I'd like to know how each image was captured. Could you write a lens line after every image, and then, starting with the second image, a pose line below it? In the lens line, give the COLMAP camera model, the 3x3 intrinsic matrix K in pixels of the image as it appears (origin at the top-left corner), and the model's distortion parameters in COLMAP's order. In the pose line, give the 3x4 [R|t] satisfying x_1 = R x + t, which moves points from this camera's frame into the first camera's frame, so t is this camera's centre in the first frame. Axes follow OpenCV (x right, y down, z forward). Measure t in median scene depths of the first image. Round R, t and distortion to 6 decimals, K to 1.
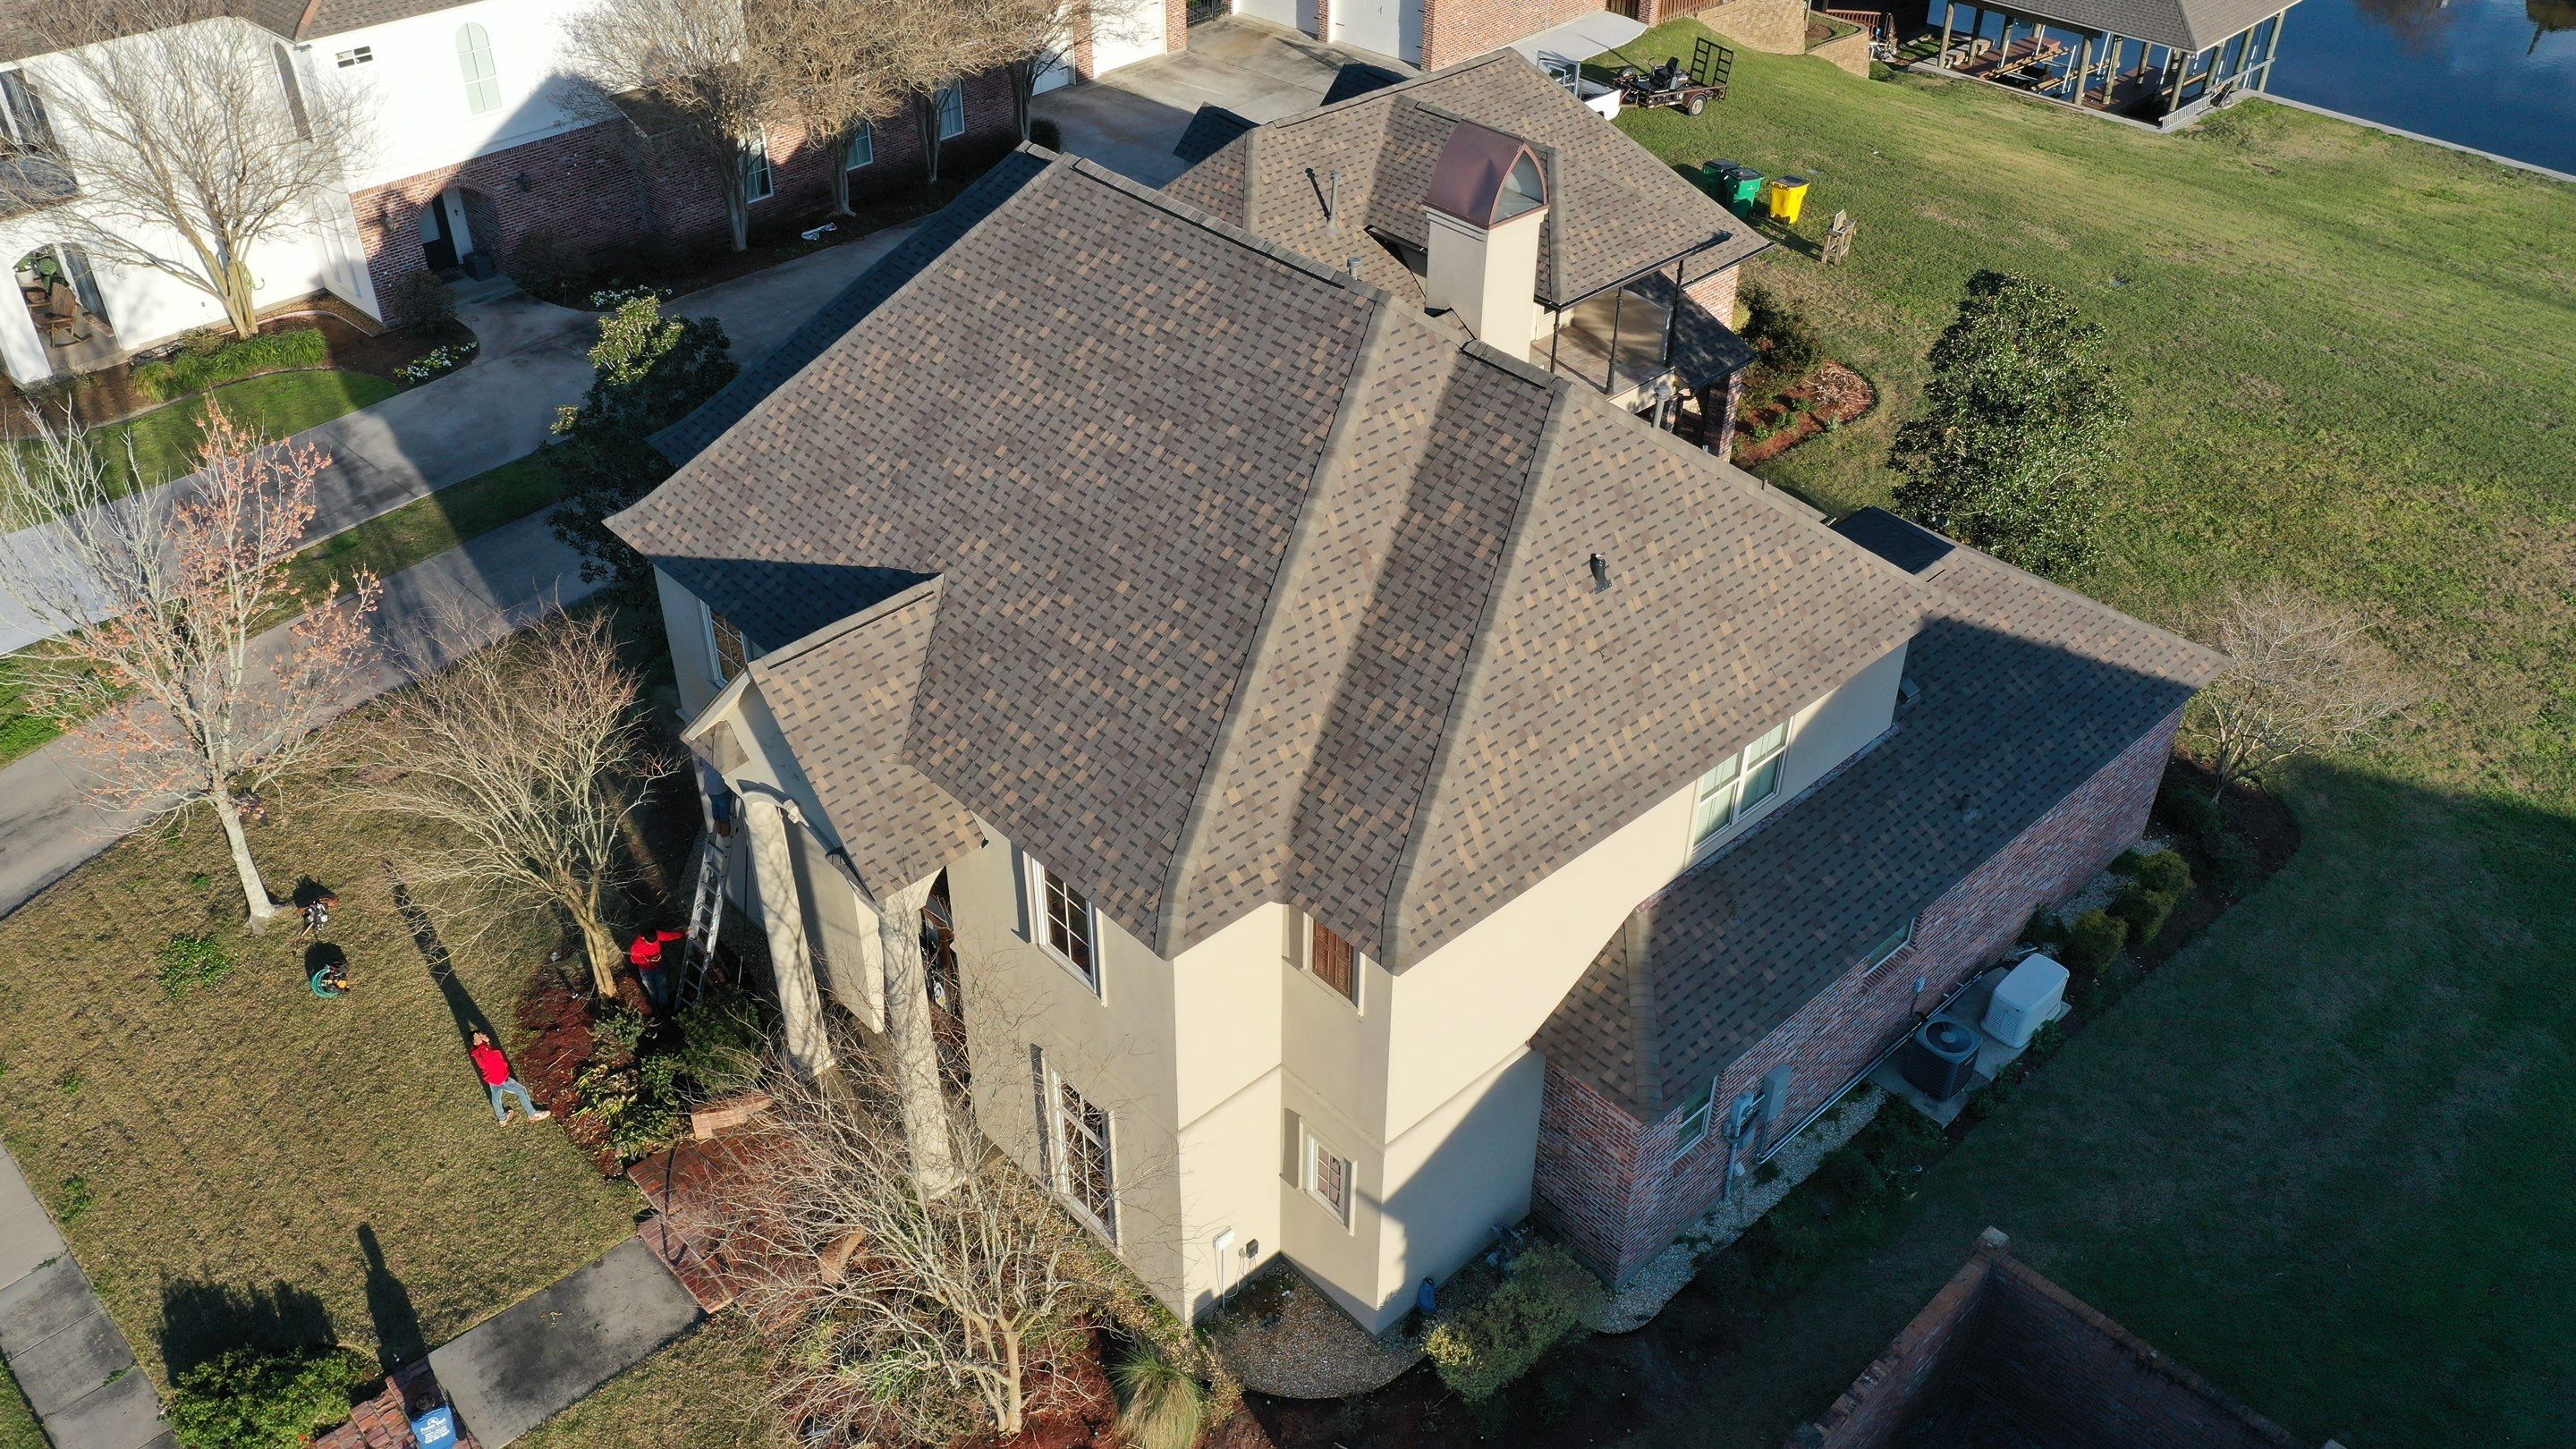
lens RADIAL K [[2021.6, 0, 1282.7], [0, 2021.6, 722.0], [0, 0, 1]] dist [0.011409, -0.008163]
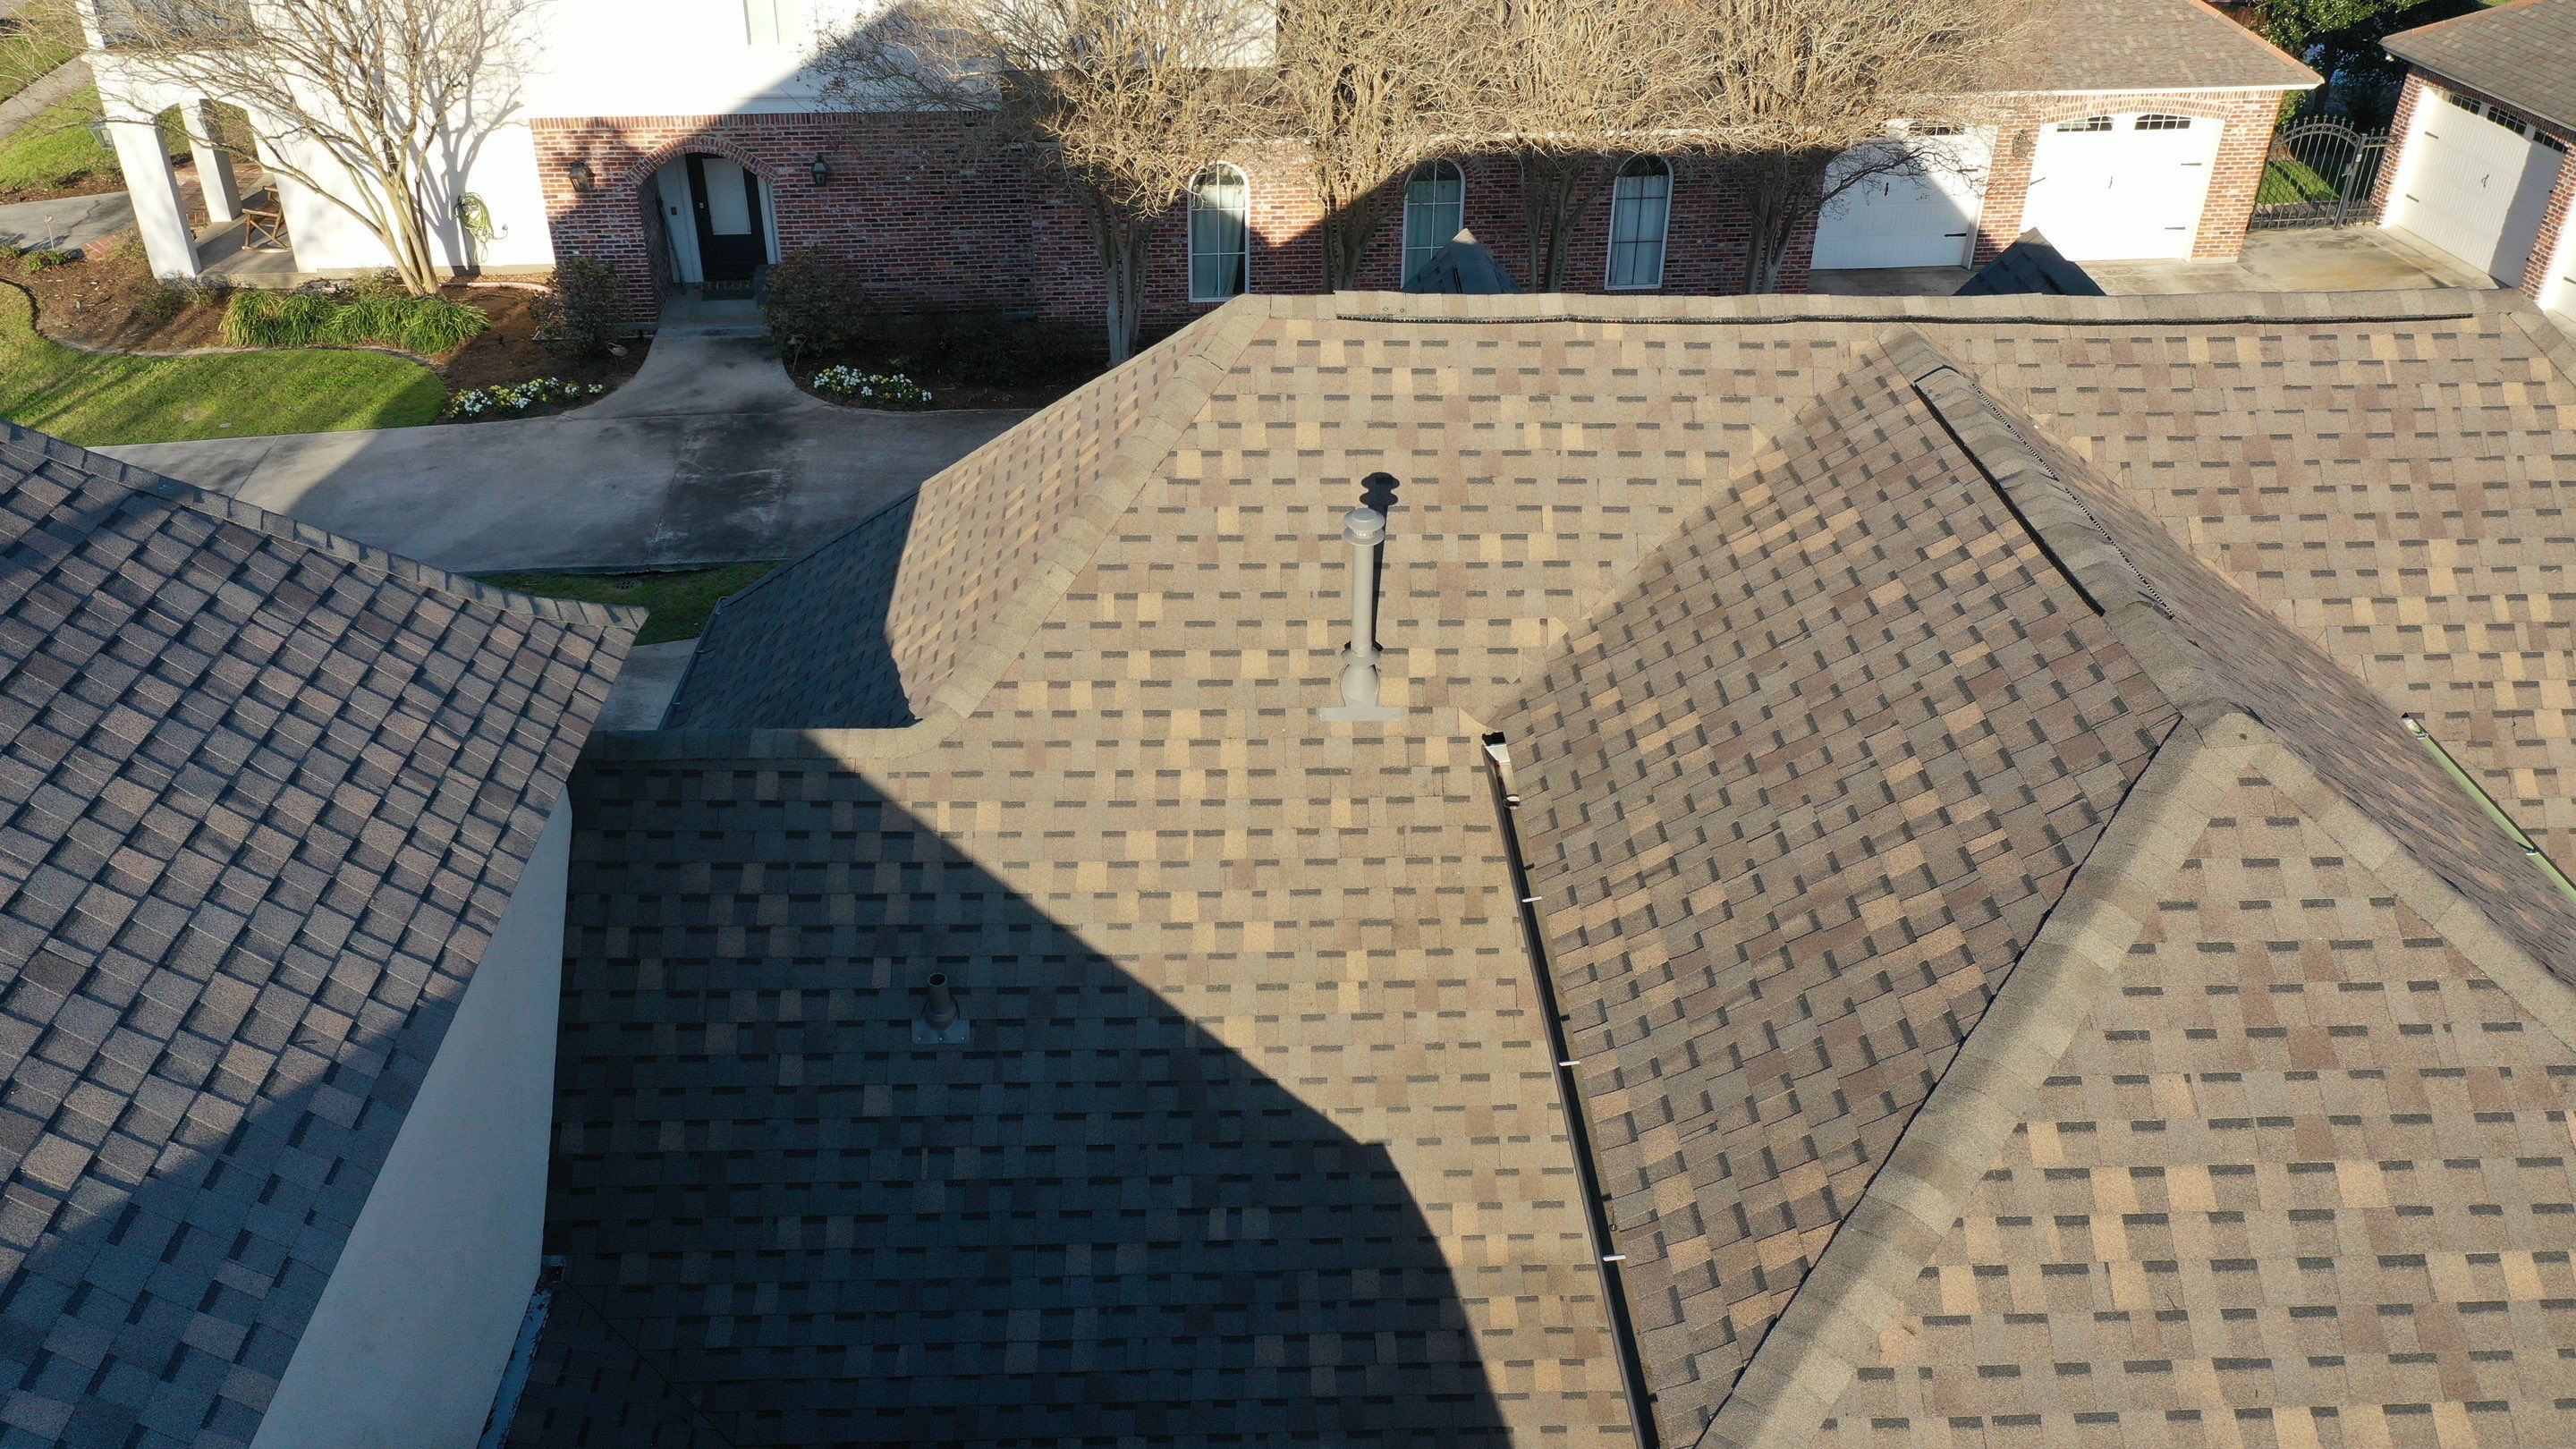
lens RADIAL K [[2021.6, 0, 1305.5], [0, 2021.6, 722.0], [0, 0, 1]] dist [0.011409, -0.008163]
pose [[0.764596, 0.342312, -0.546091, 0.137902], [-0.385770, 0.921824, 0.037710, -0.200457], [0.516309, 0.181833, 0.836877, 0.617672]]
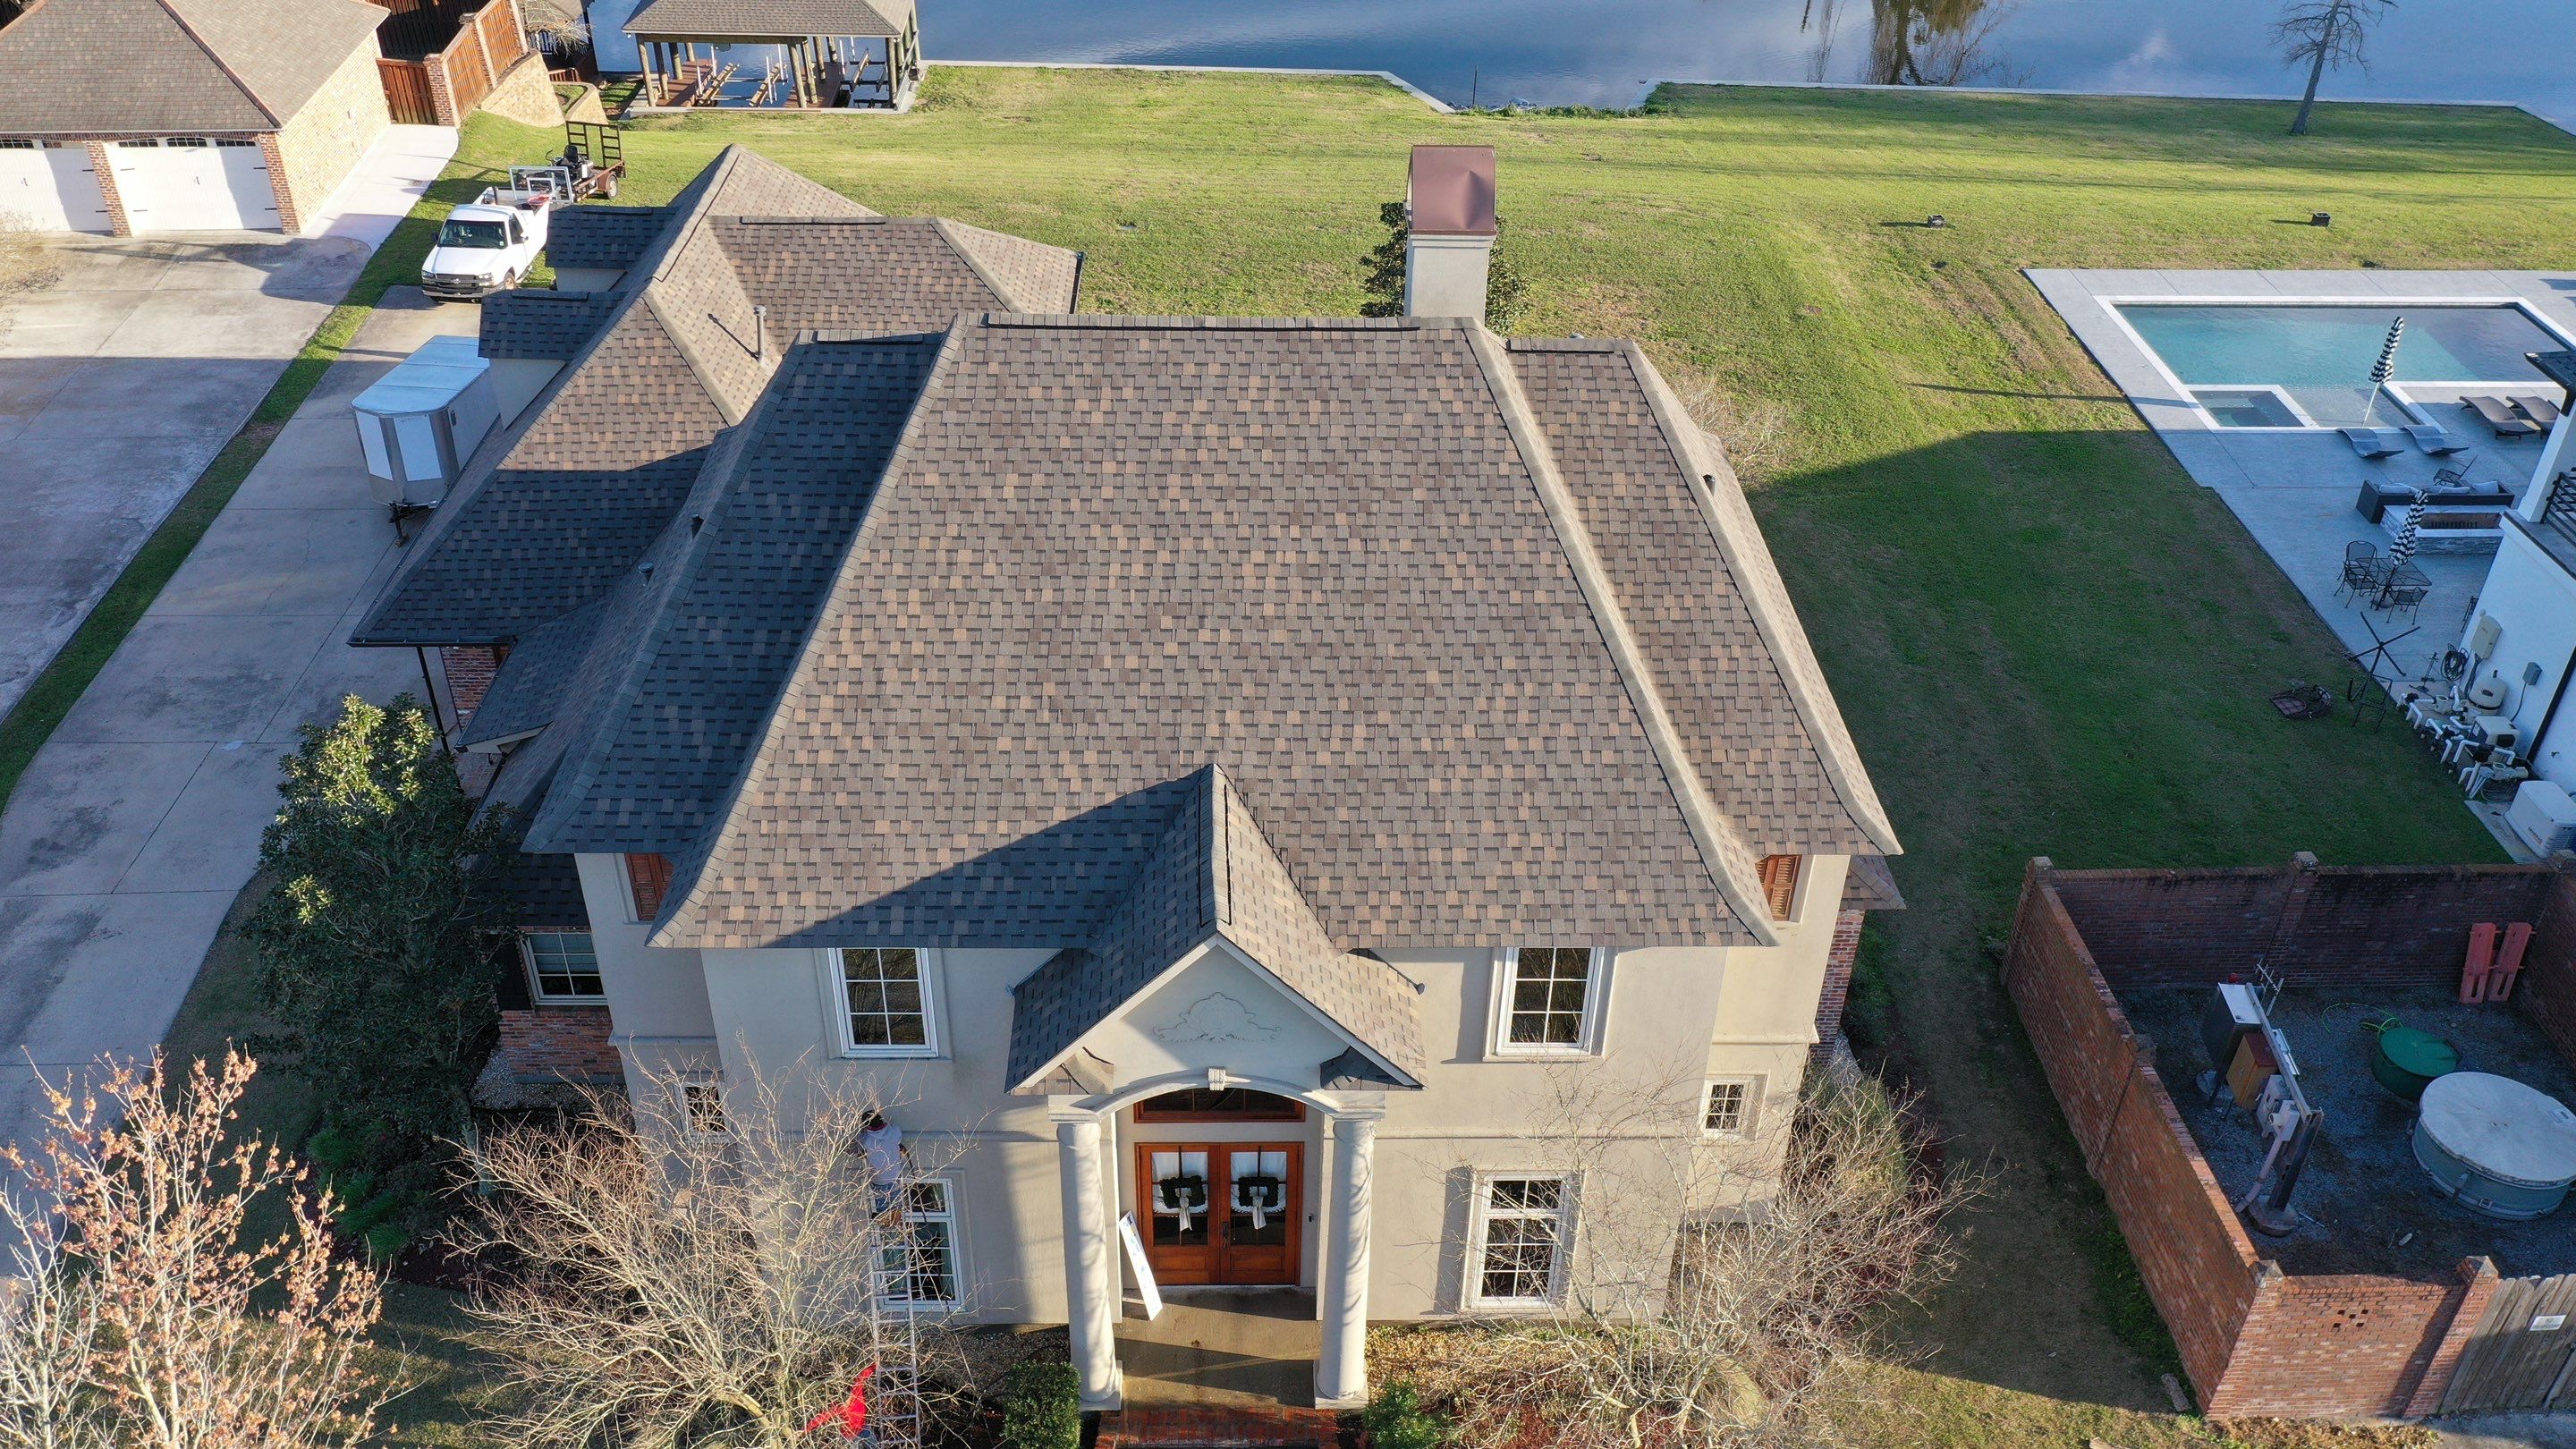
lens RADIAL K [[2021.6, 0, 1310.2], [0, 2021.6, 732.1], [0, 0, 1]] dist [0.011409, -0.008163]
pose [[0.661913, -0.422773, 0.618978, -0.356903], [0.427747, 0.891153, 0.151256, -0.105205], [-0.615552, 0.164648, 0.770706, 0.143065]]
